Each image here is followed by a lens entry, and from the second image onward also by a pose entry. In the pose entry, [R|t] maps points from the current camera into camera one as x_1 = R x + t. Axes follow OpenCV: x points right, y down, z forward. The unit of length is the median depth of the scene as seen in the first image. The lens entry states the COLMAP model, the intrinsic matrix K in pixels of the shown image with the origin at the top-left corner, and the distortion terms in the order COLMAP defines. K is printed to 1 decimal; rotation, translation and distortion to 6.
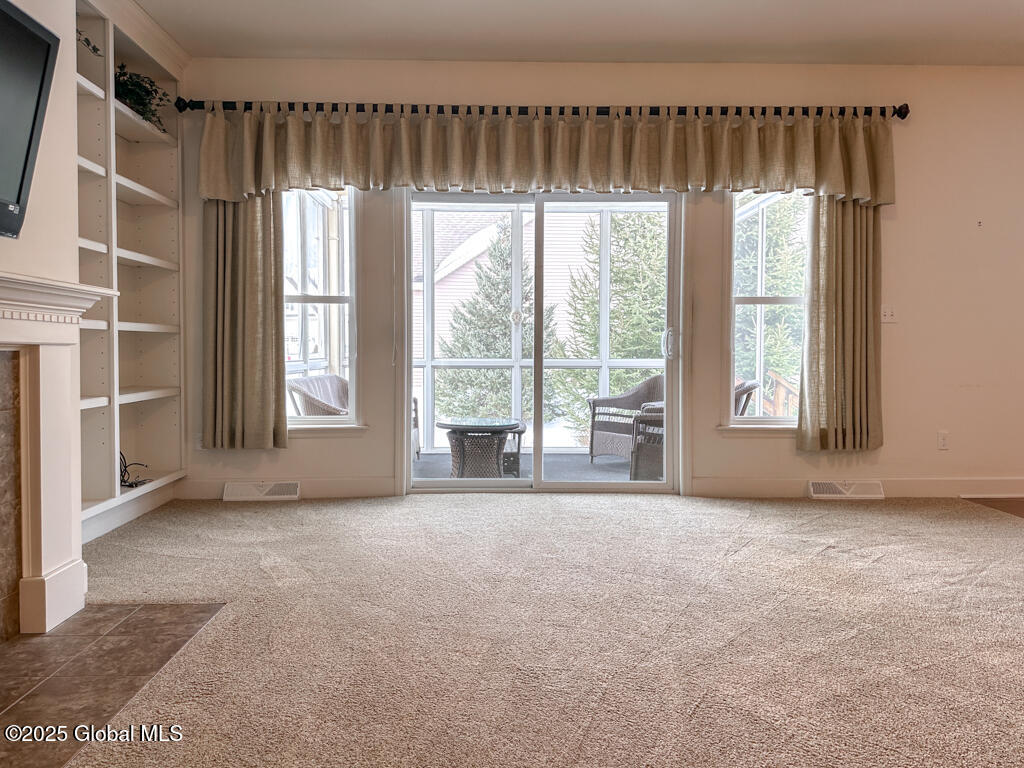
lens RADIAL K [[737.8, 0, 511.0], [0, 737.8, 389.9], [0, 0, 1]] dist [0.056935, -0.063603]
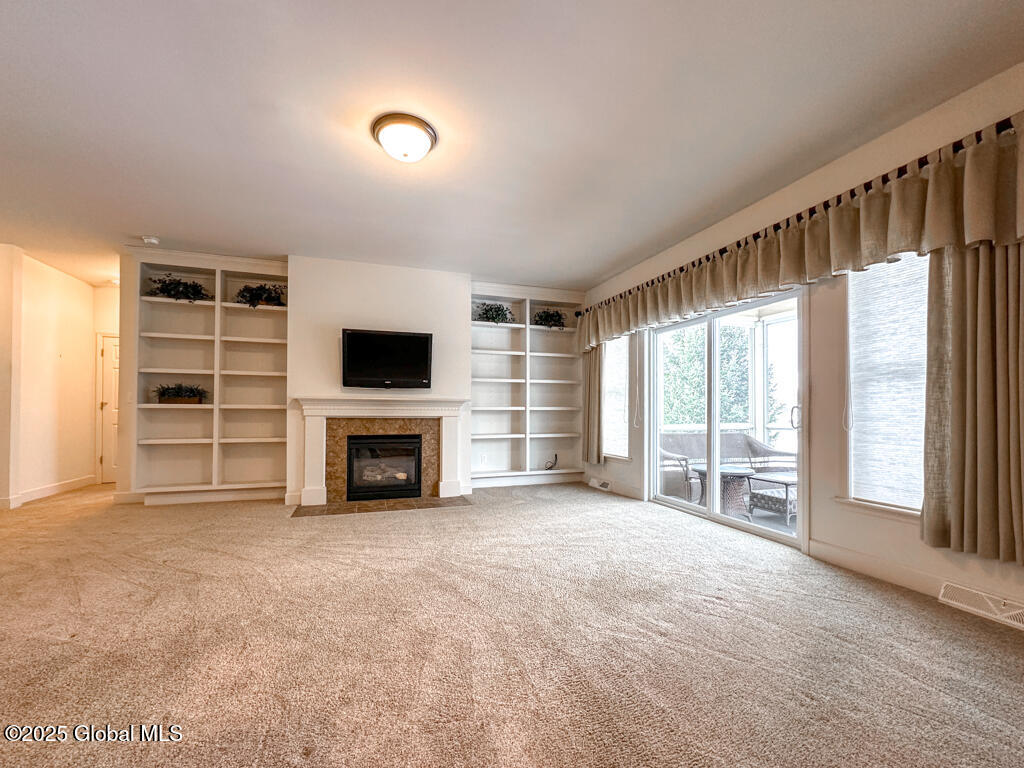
lens RADIAL K [[423.0, 0, 505.8], [0, 423.0, 405.7], [0, 0, 1]] dist [-0.004095, 0.000883]
pose [[0.297314, -0.010383, -0.954723, 0.715632], [-0.052850, 0.998229, -0.027314, -0.038467], [0.953316, 0.058578, 0.296239, 0.367126]]
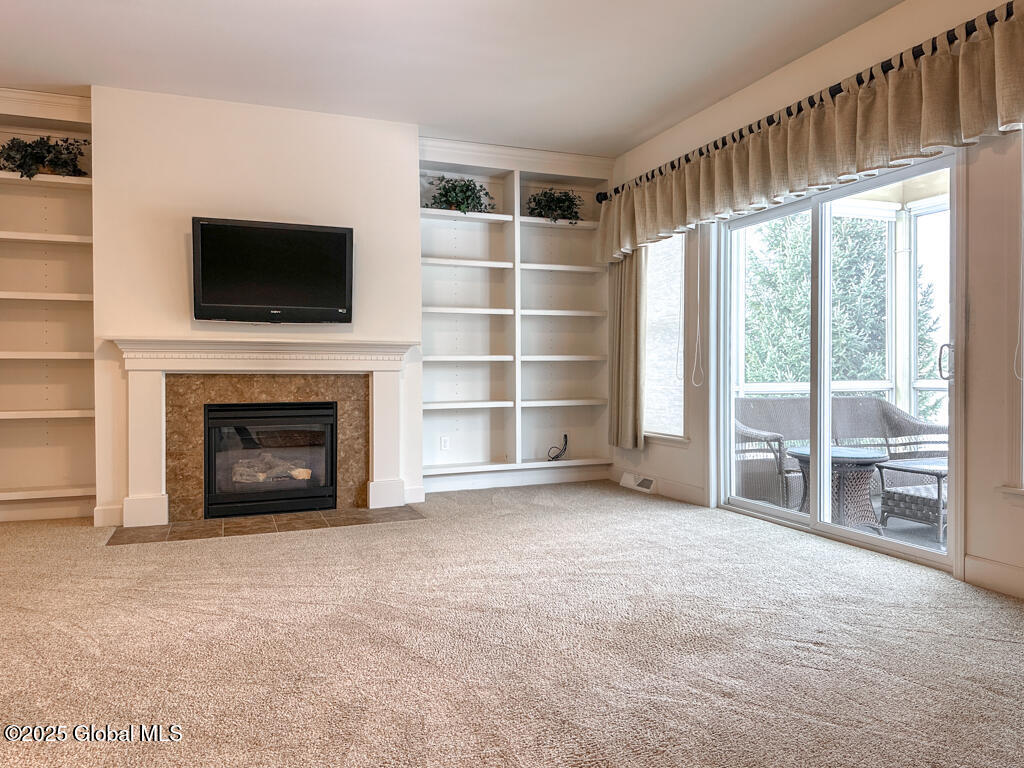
lens RADIAL K [[737.8, 0, 528.5], [0, 737.8, 380.0], [0, 0, 1]] dist [0.056935, -0.063603]
pose [[0.356124, 0.010112, -0.934384, 0.753239], [-0.043961, 0.999016, -0.005944, -0.022461], [0.933404, 0.043193, 0.356218, 0.359661]]
